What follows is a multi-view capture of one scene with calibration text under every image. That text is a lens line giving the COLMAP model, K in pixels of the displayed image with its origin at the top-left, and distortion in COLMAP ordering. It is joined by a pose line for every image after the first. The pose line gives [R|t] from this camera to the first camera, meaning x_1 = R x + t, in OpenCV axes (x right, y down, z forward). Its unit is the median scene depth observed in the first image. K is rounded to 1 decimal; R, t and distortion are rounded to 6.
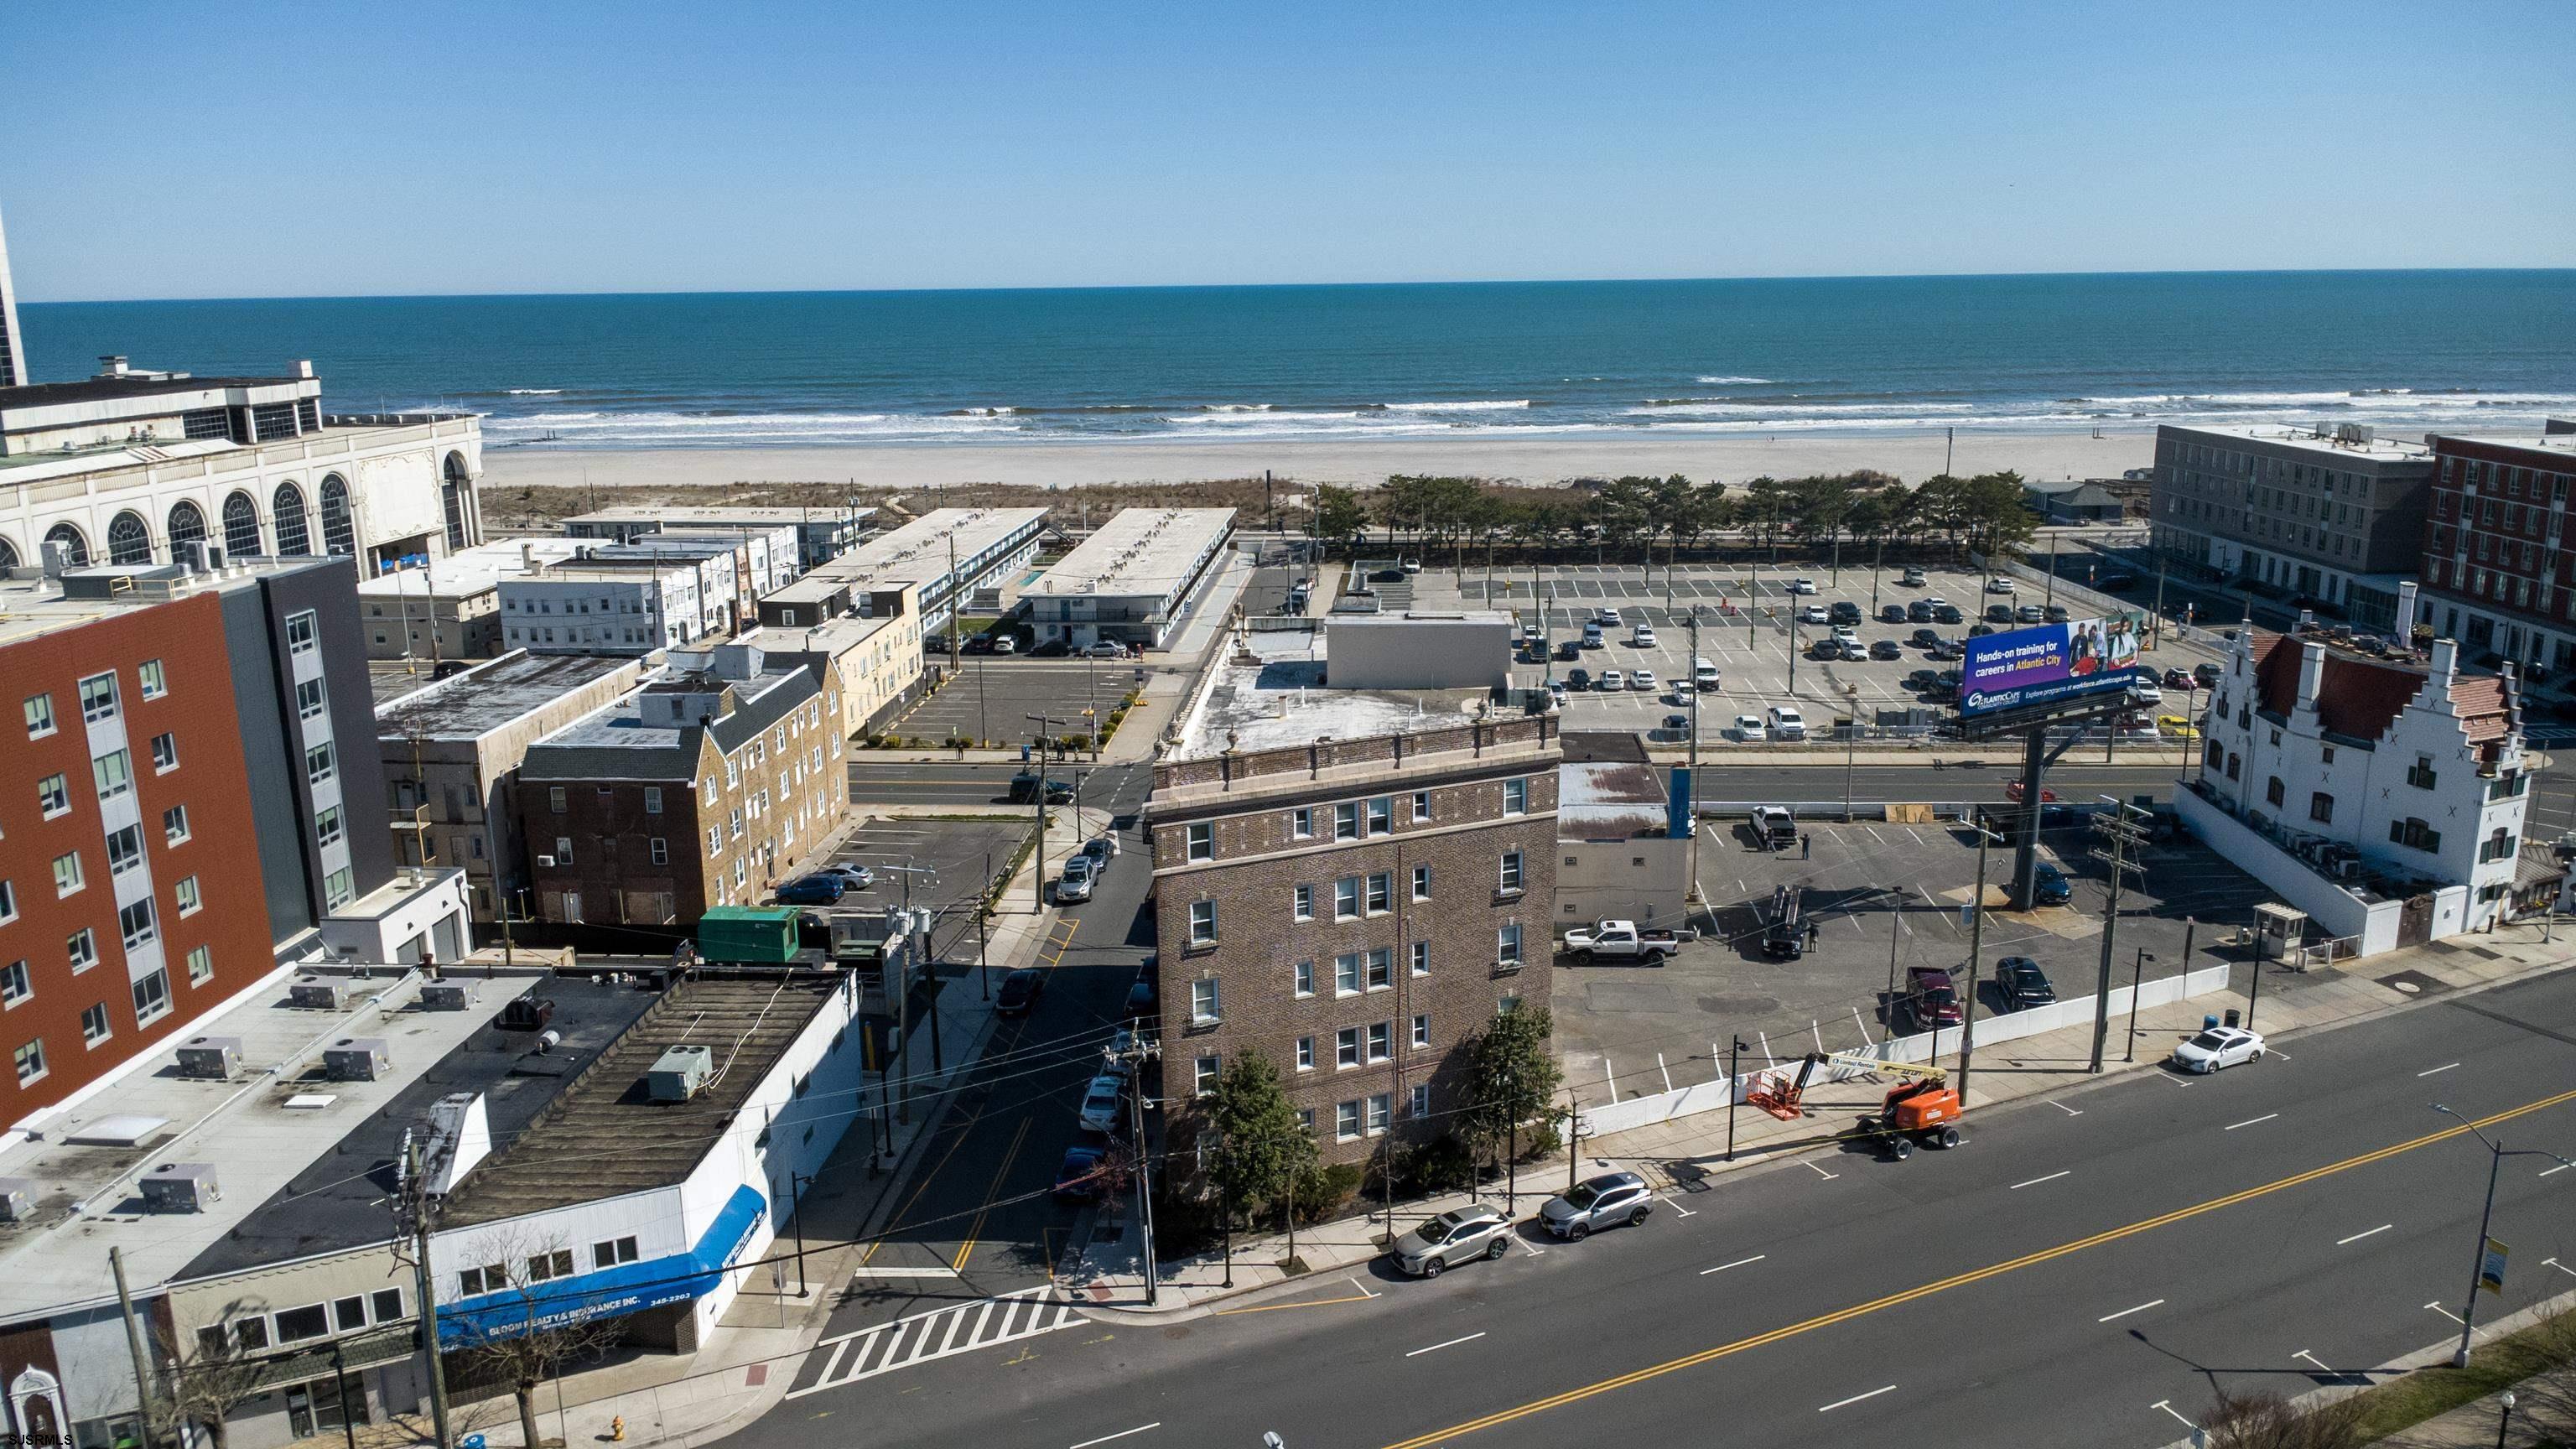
lens RADIAL K [[1799.3, 0, 1294.9], [0, 1799.3, 730.0], [0, 0, 1]] dist [0.018401, -0.037901]
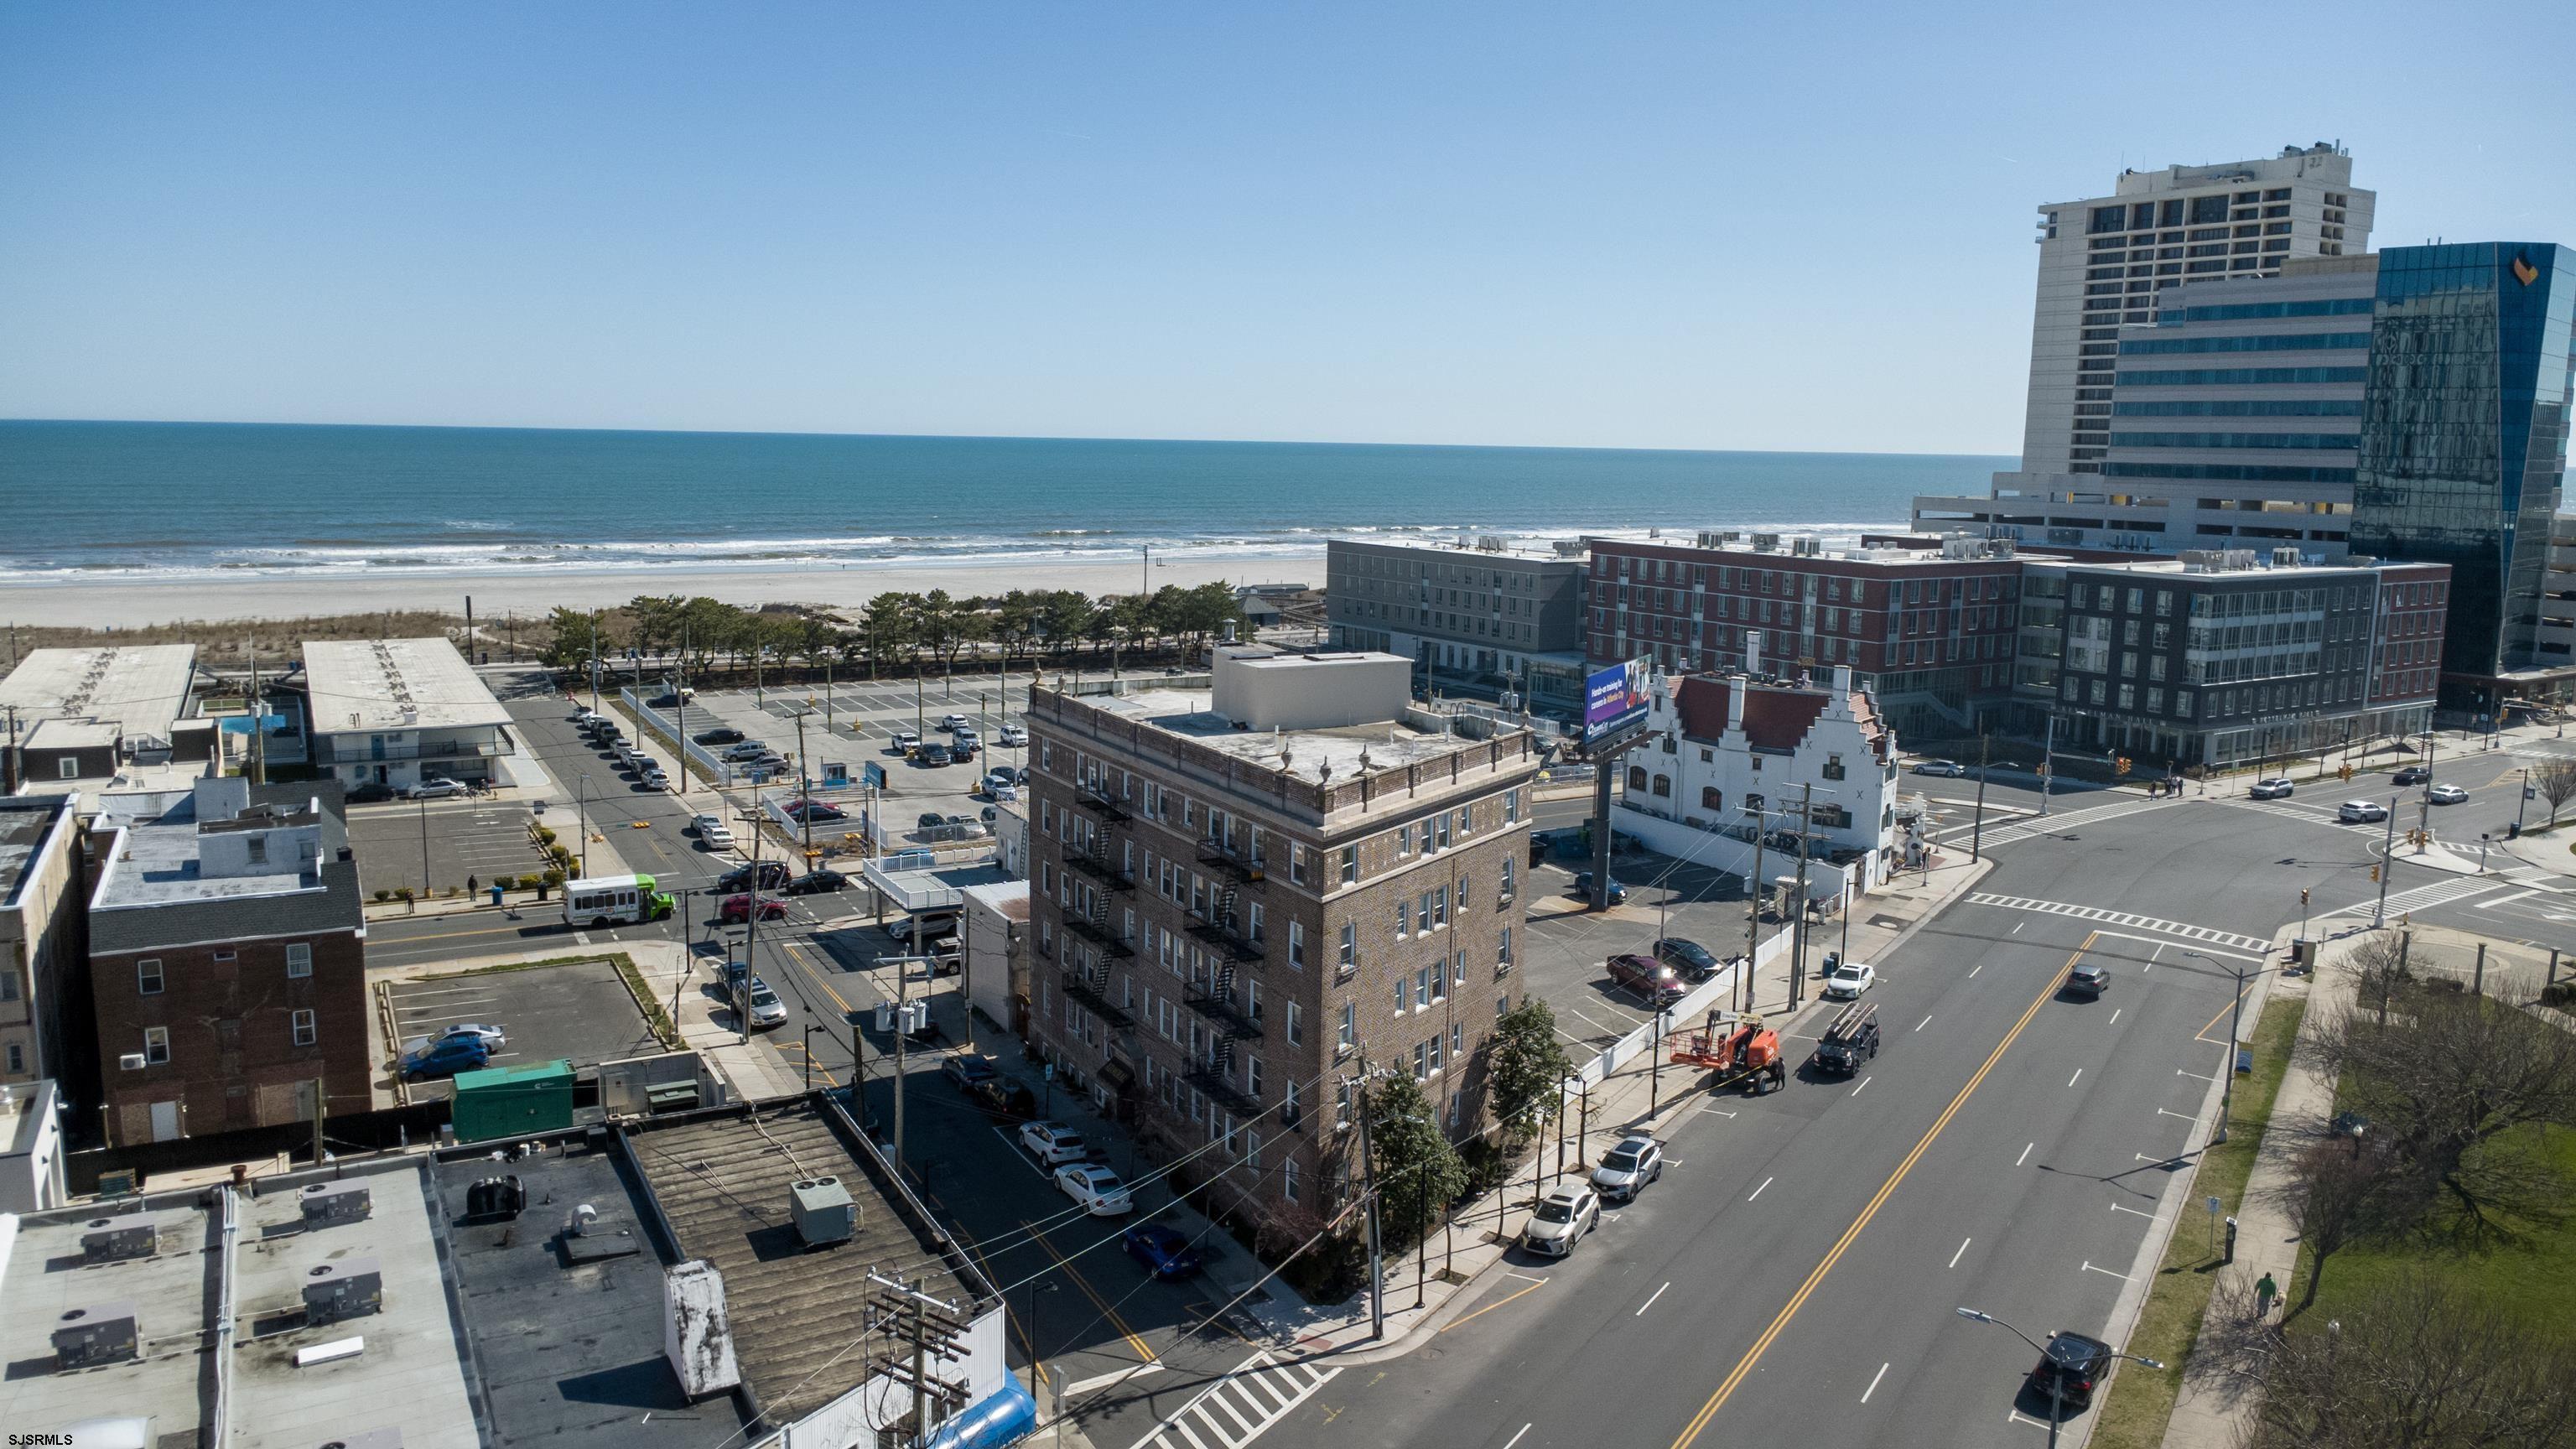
lens RADIAL K [[1799.3, 0, 1280.1], [0, 1799.3, 728.0], [0, 0, 1]] dist [0.018401, -0.037901]
pose [[0.840078, -0.056869, 0.539476, -0.404266], [0.101844, 0.993340, -0.053881, 0.023783], [-0.532819, 0.100206, 0.840275, 0.111779]]
